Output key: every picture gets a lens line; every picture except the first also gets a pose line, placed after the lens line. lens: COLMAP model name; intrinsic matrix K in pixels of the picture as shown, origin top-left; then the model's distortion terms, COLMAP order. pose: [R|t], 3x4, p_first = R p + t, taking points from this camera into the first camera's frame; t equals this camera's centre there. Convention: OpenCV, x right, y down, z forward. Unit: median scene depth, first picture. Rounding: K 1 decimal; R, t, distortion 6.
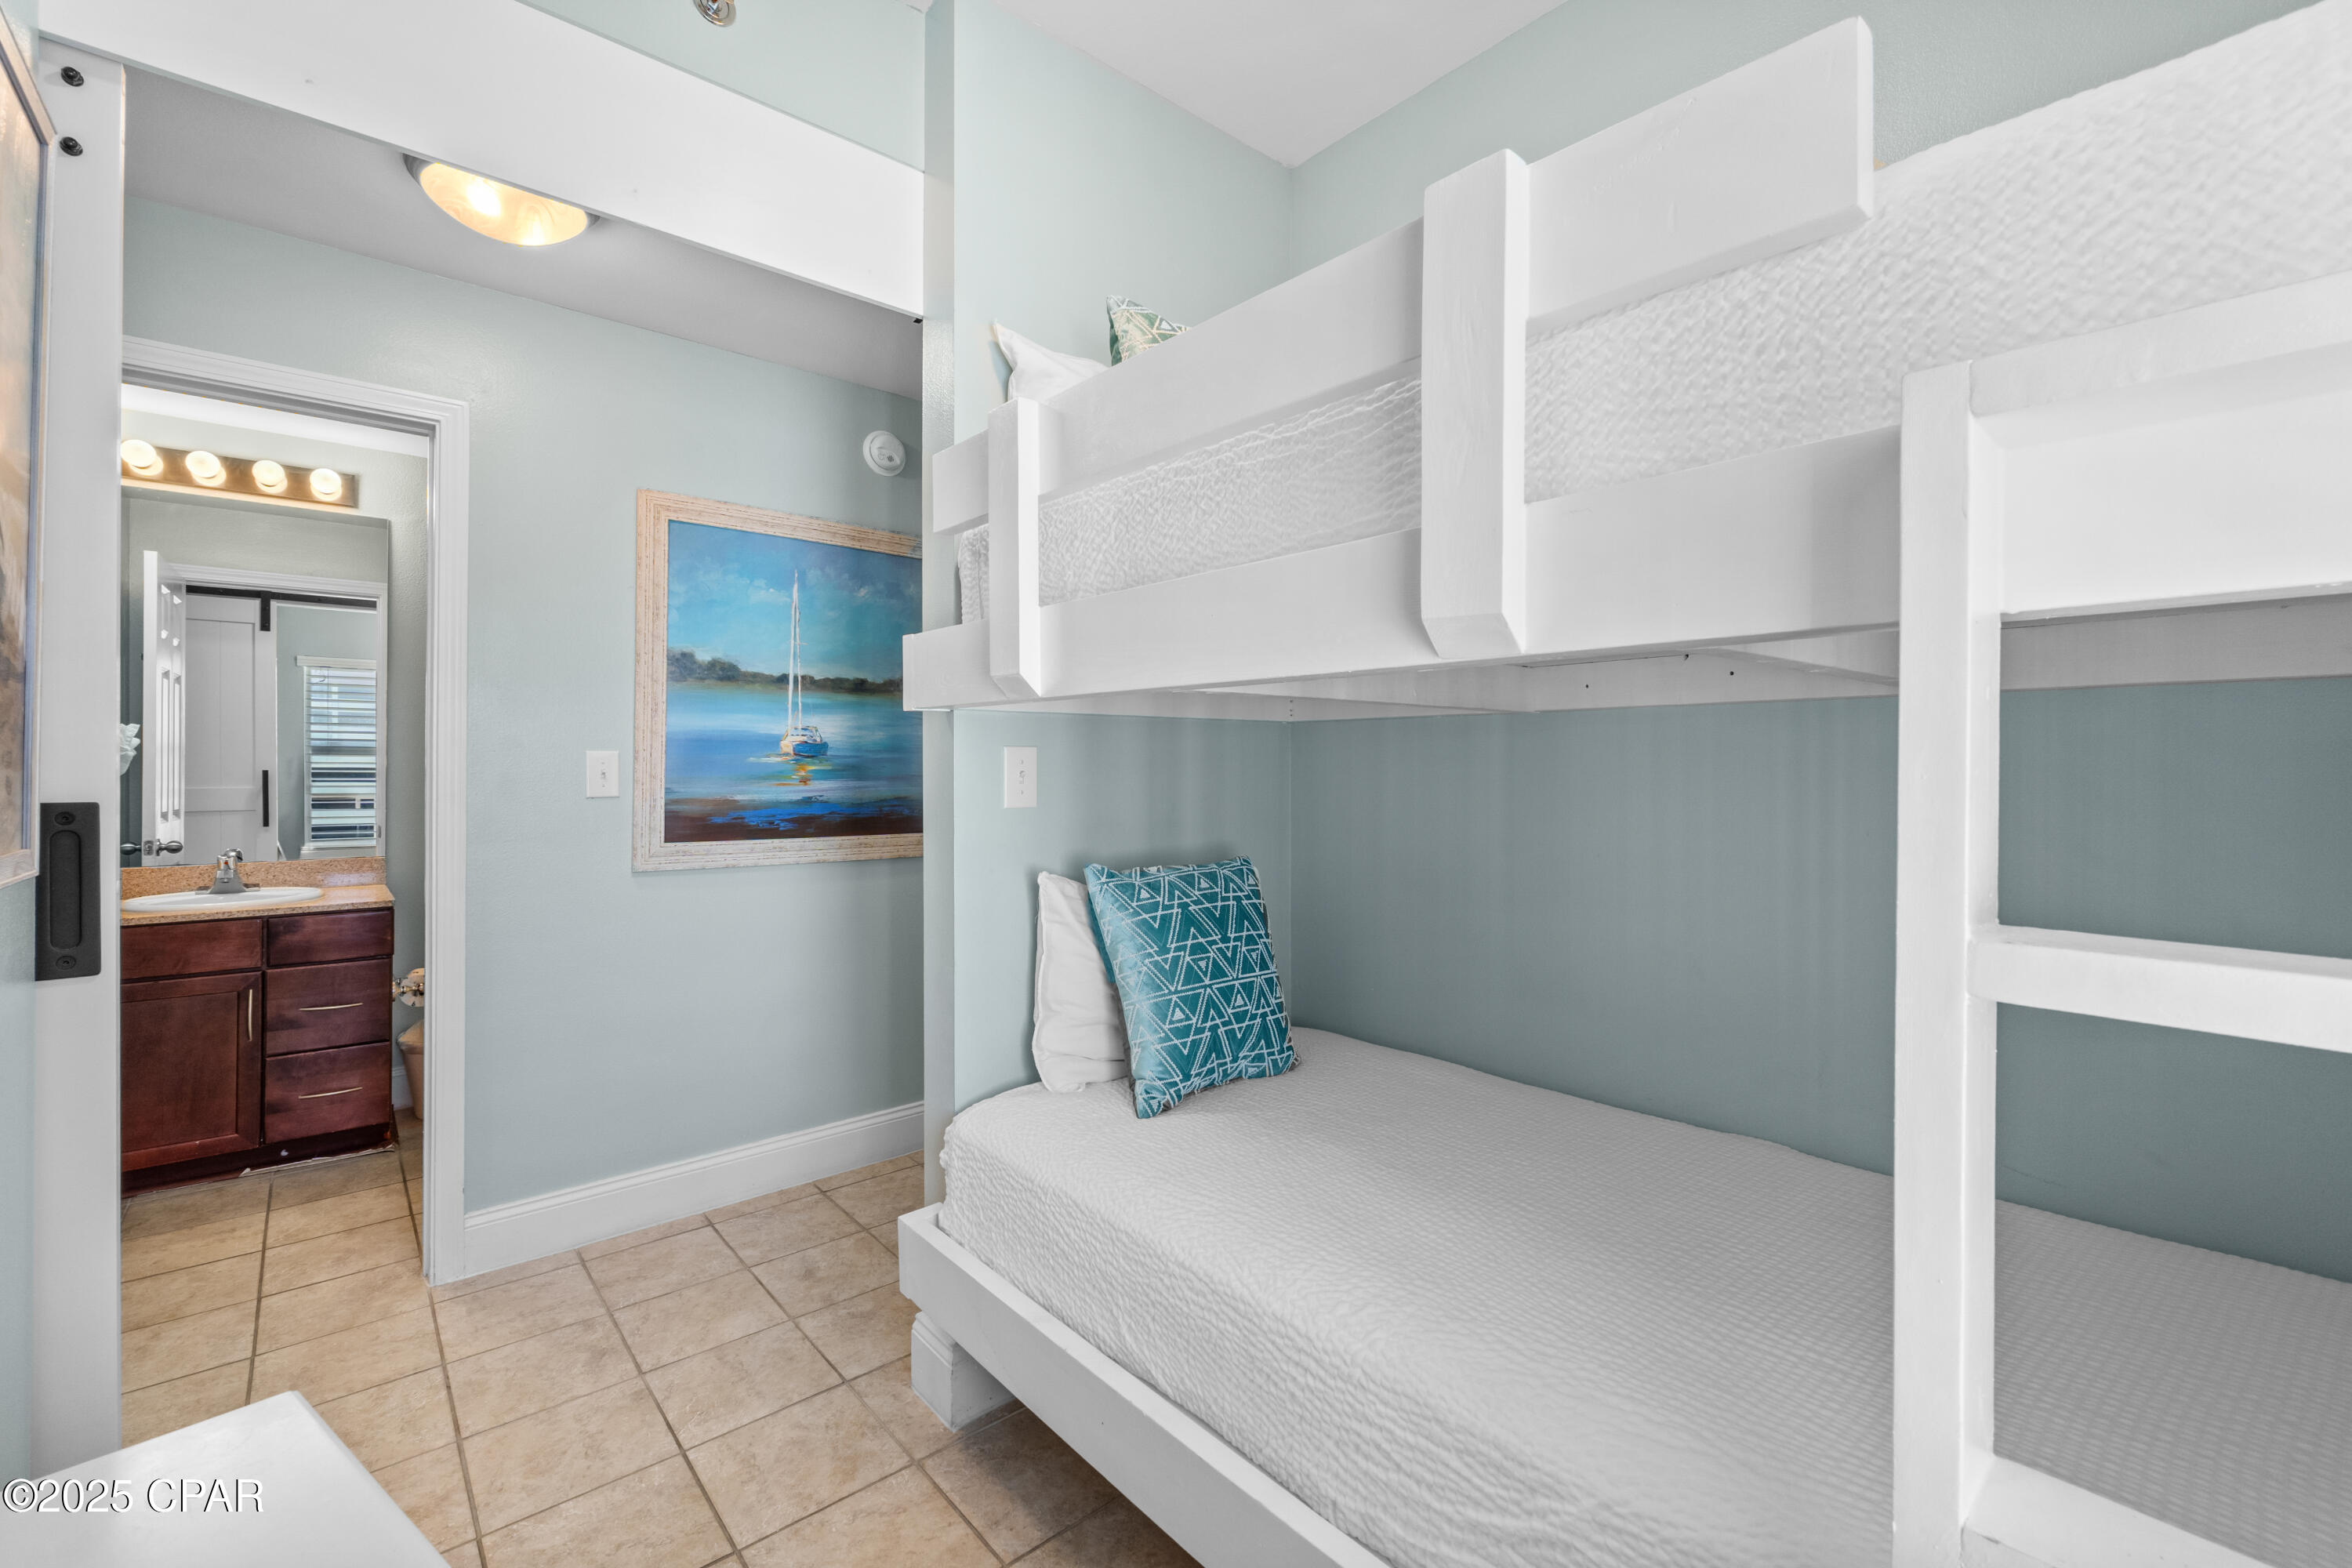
lens RADIAL K [[986.2, 0, 1167.5], [0, 986.2, 795.7], [0, 0, 1]] dist [-0.007149, -0.000264]
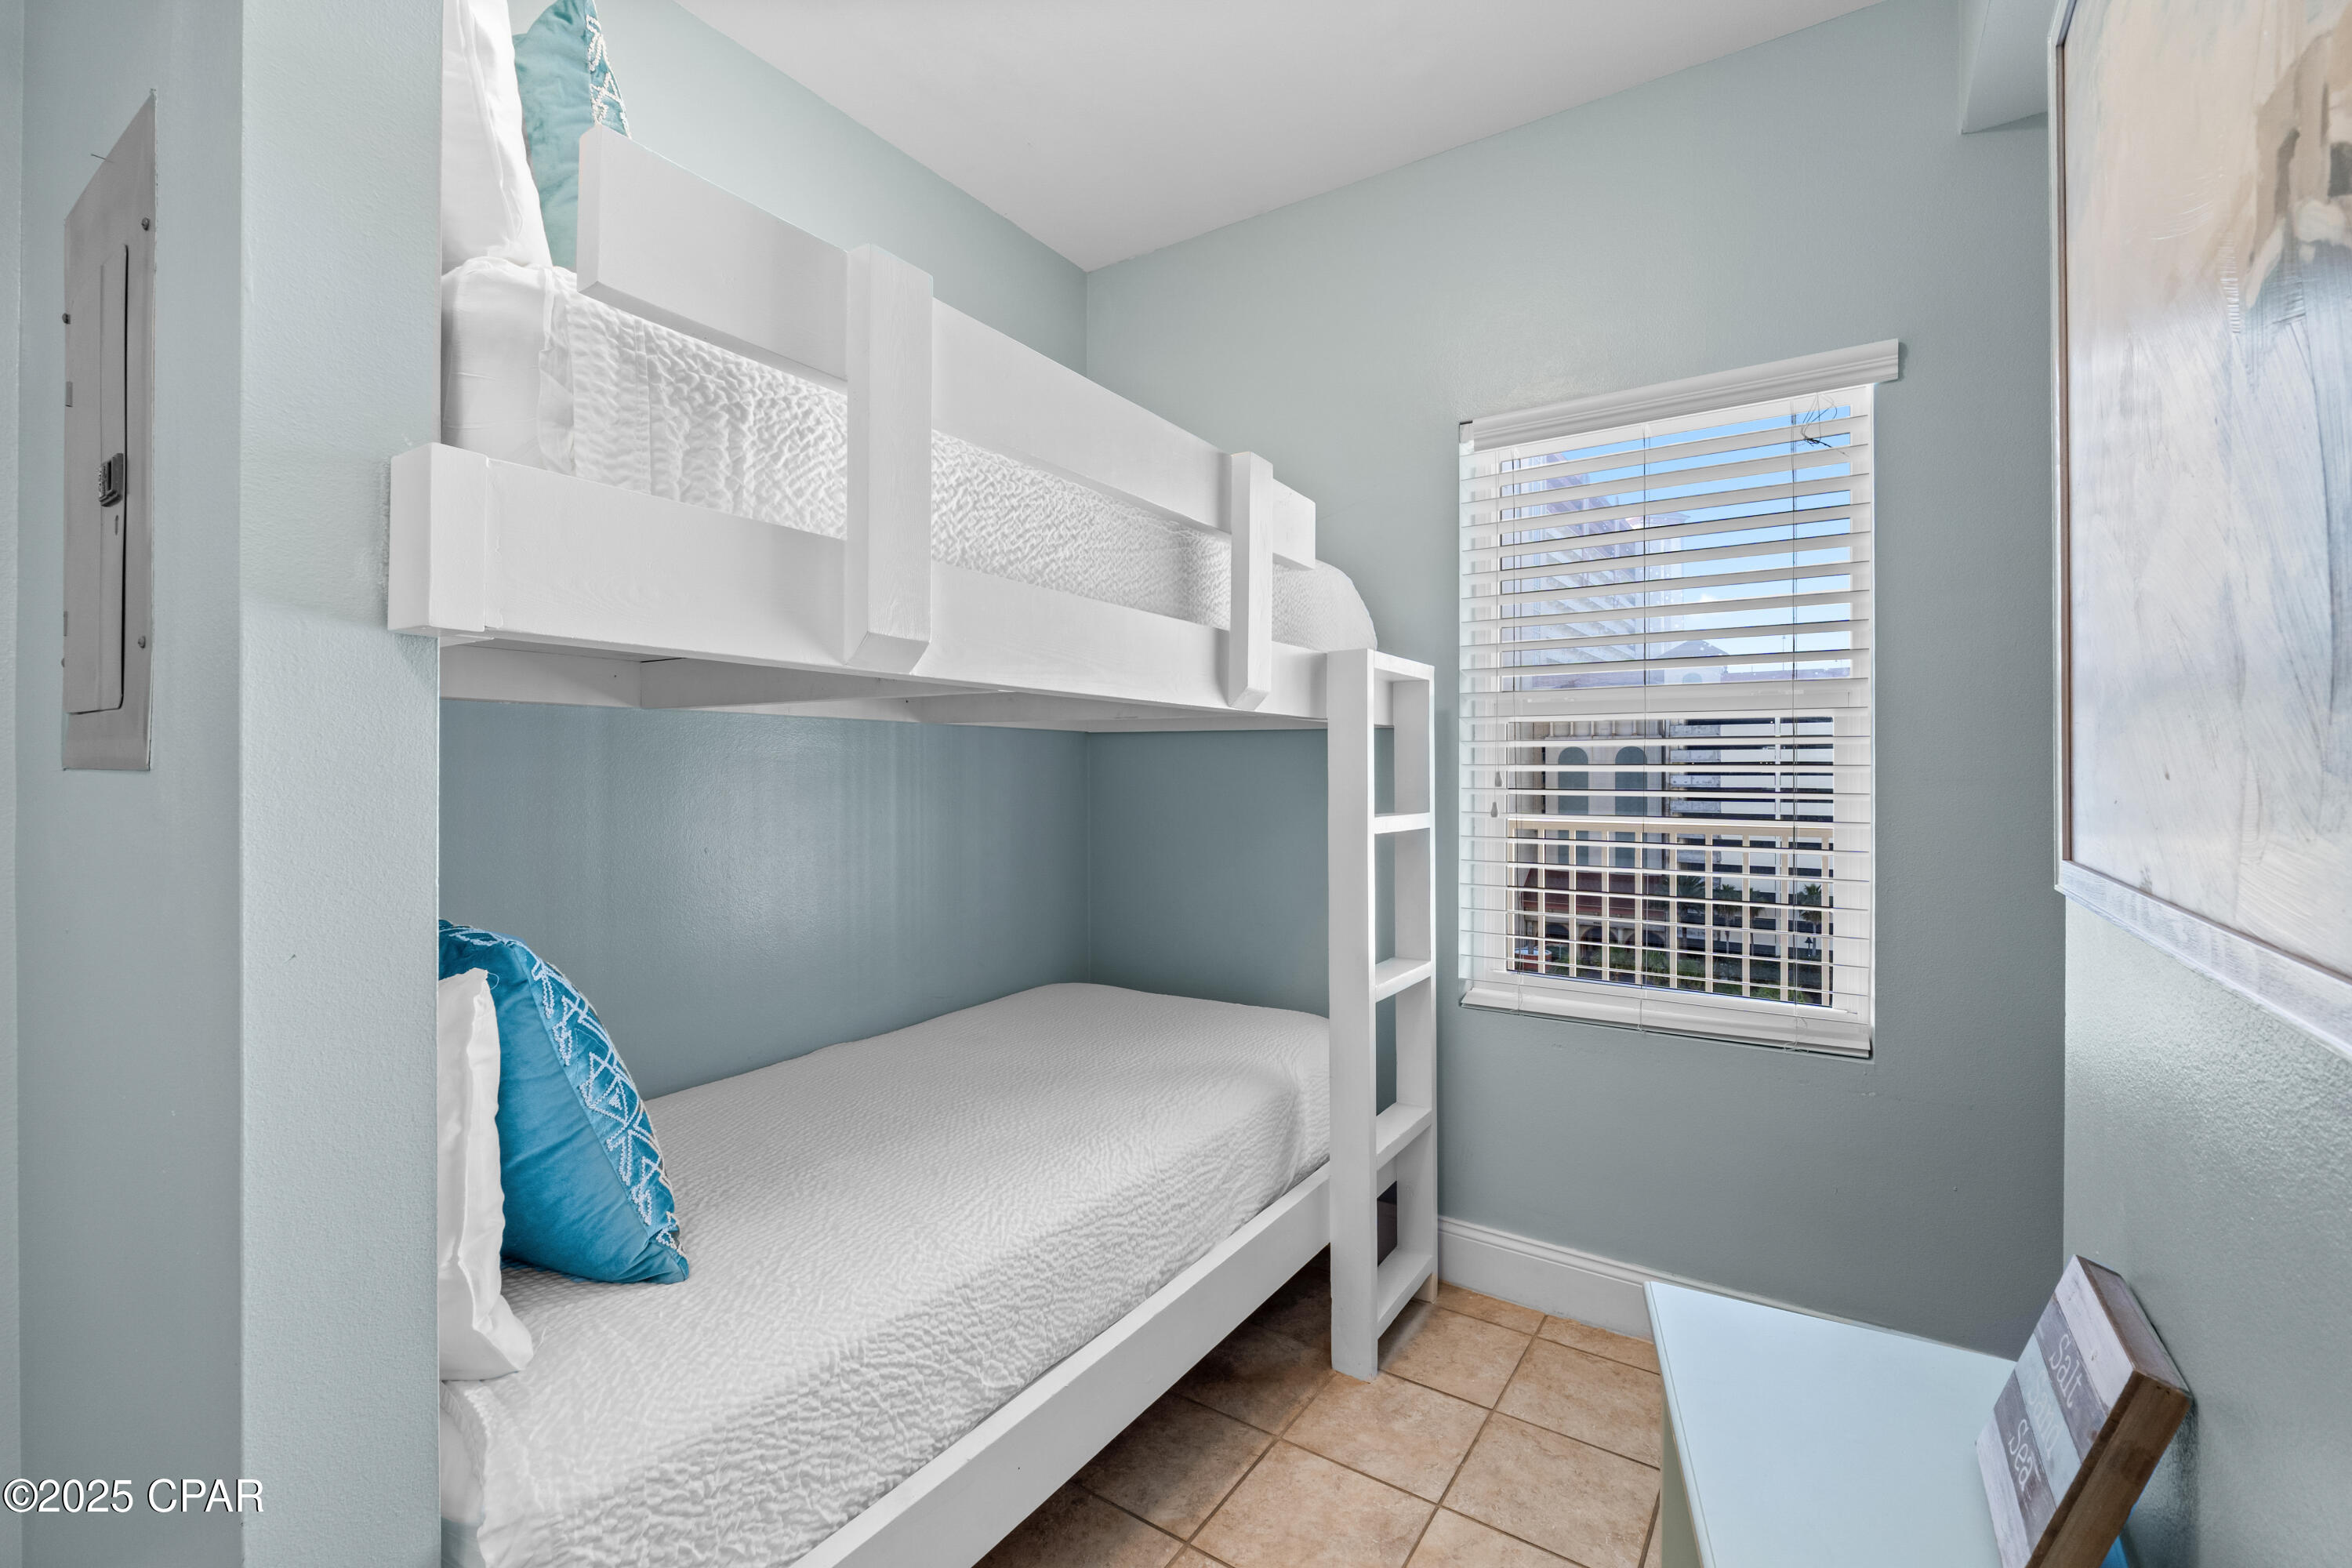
lens RADIAL K [[1002.1, 0, 1169.3], [0, 1002.1, 765.2], [0, 0, 1]] dist [-0.003233, -0.000083]
pose [[-0.262854, -0.011876, 0.964763, -1.114251], [0.008597, 0.999856, 0.014651, -0.047936], [-0.964797, 0.012145, -0.262714, 1.214083]]
